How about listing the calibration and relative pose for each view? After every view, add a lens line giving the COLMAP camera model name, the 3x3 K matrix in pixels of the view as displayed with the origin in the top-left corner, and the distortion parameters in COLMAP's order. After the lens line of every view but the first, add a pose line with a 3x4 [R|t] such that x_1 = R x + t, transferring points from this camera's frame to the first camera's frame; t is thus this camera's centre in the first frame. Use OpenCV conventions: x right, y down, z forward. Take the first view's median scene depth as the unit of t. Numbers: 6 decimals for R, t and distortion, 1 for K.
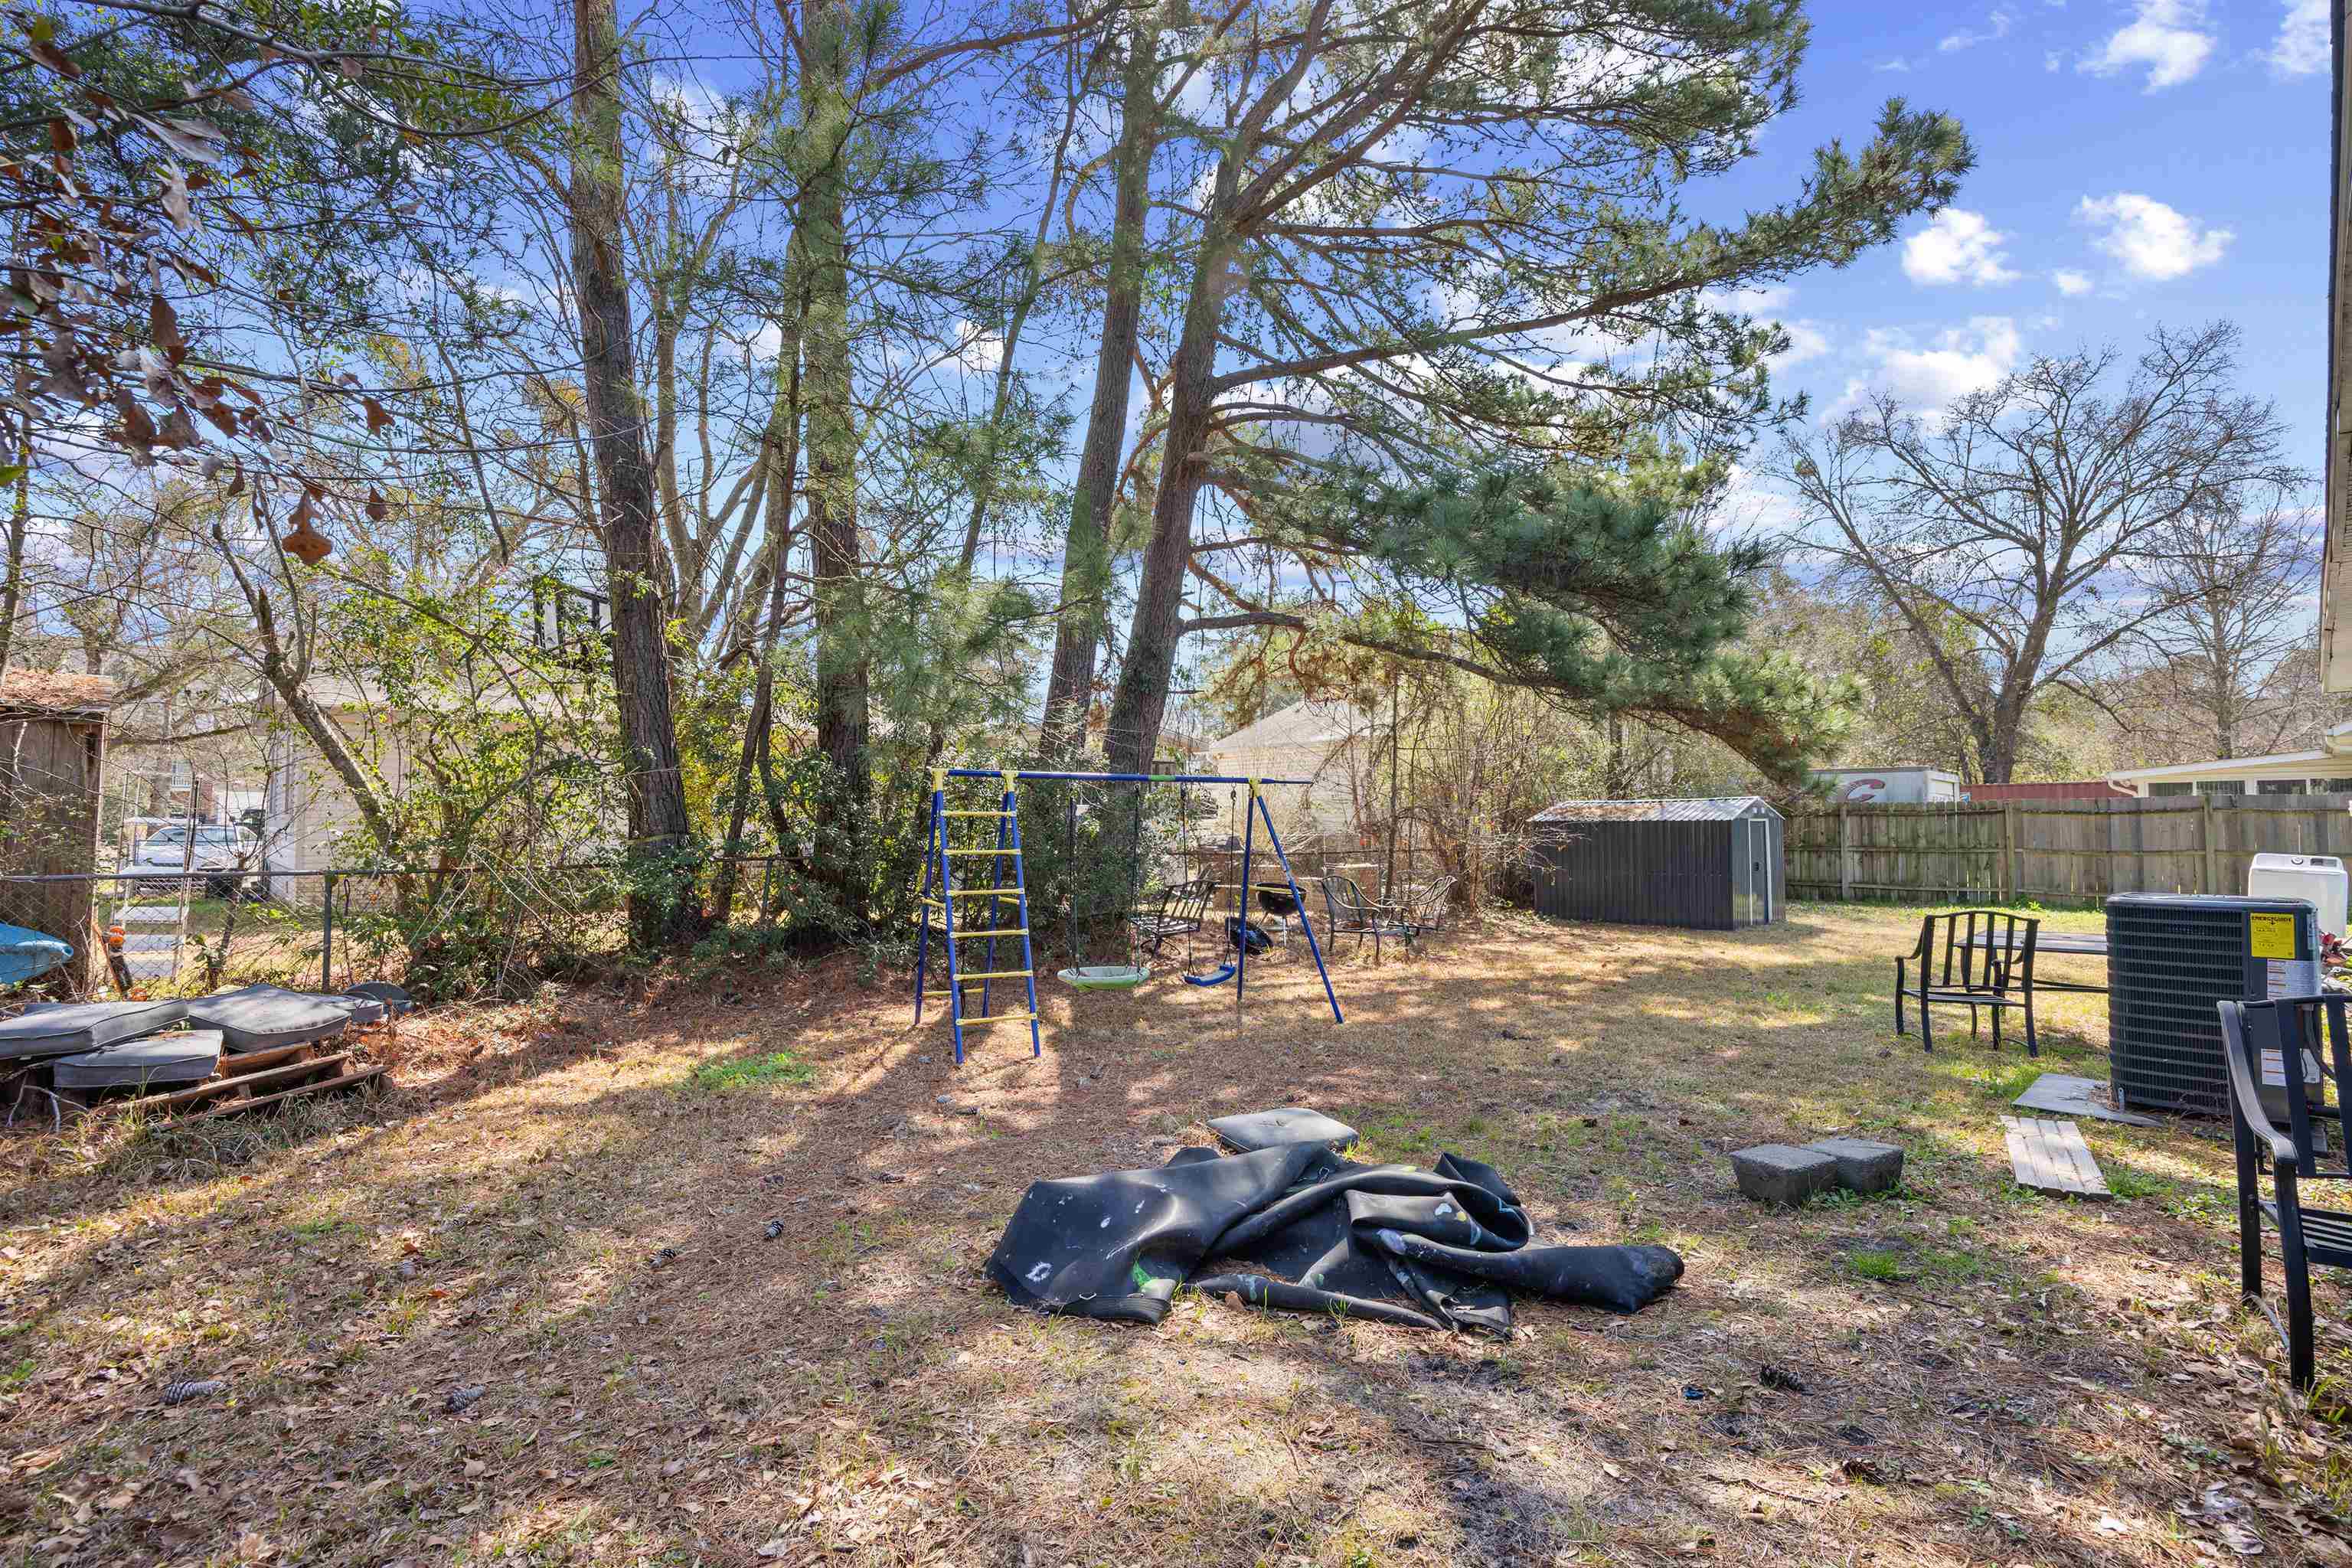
lens RADIAL K [[1079.8, 0, 1176.0], [0, 1079.8, 784.0], [0, 0, 1]] dist [-0.011870, 0.000472]
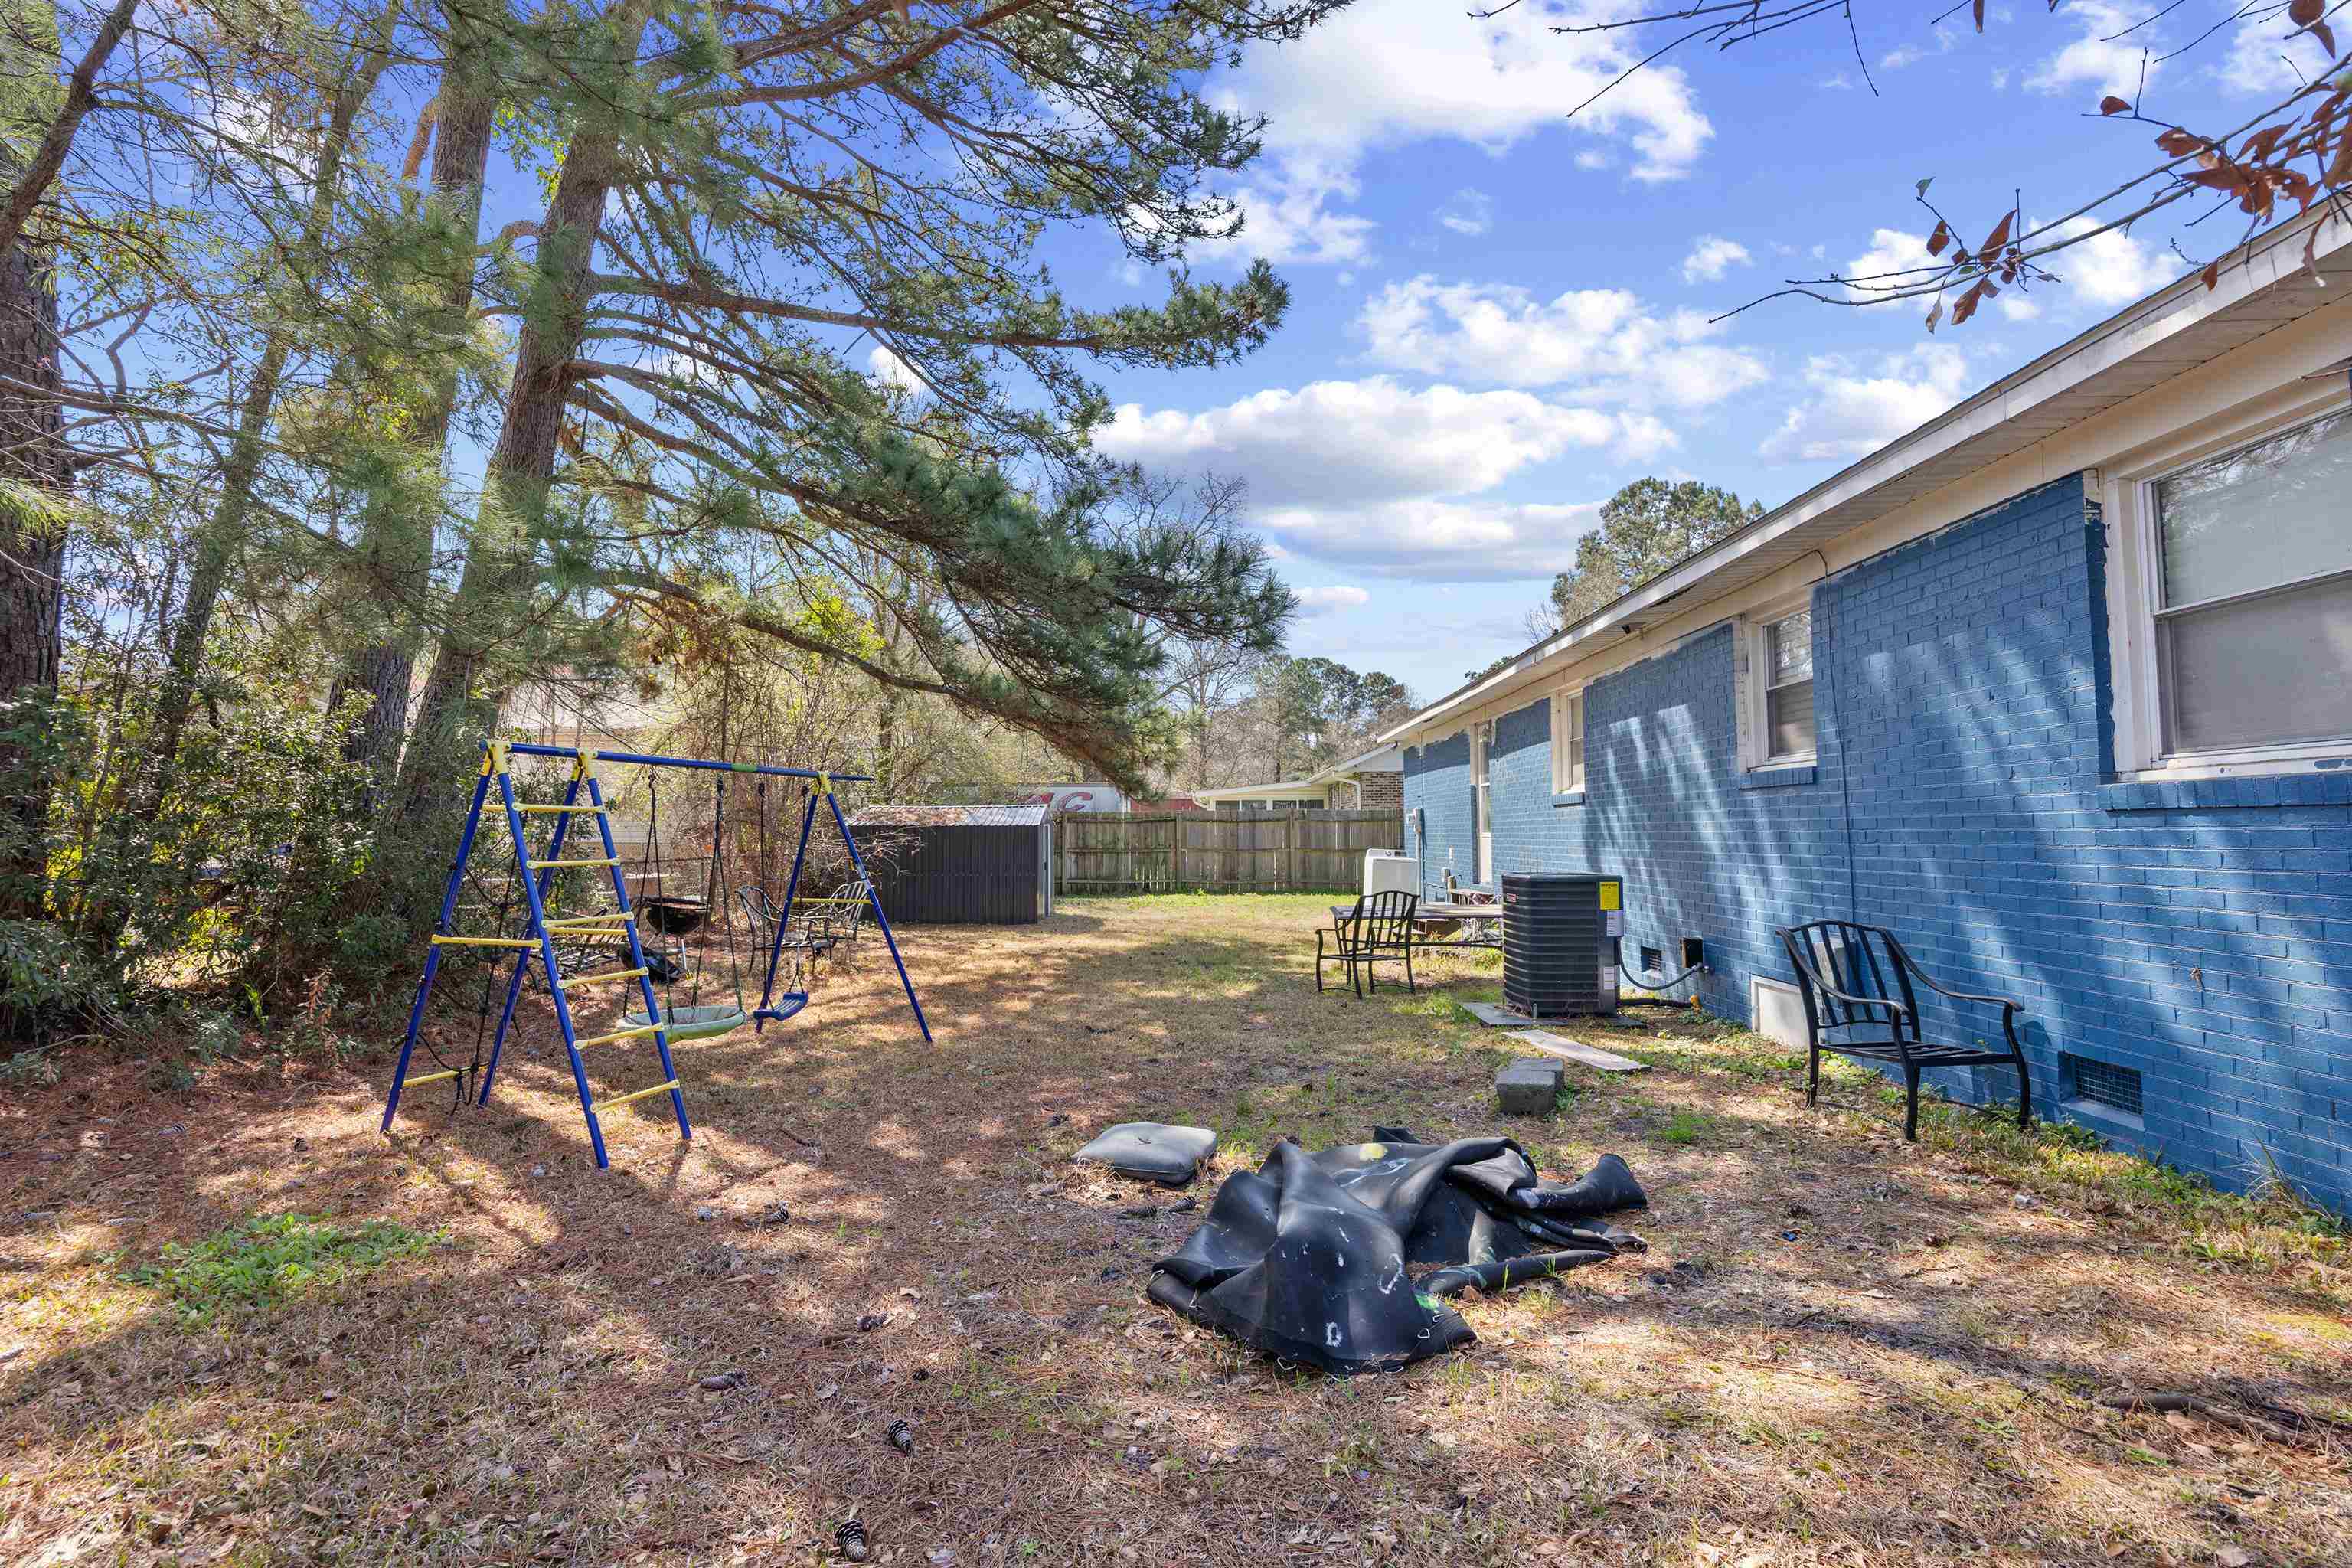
lens RADIAL K [[1079.8, 0, 1176.0], [0, 1079.8, 784.0], [0, 0, 1]] dist [-0.011870, 0.000472]
pose [[0.696488, 0.030756, 0.716909, -0.575619], [-0.026288, 0.999504, -0.017340, 0.018327], [-0.717087, -0.006769, 0.696951, 0.329636]]
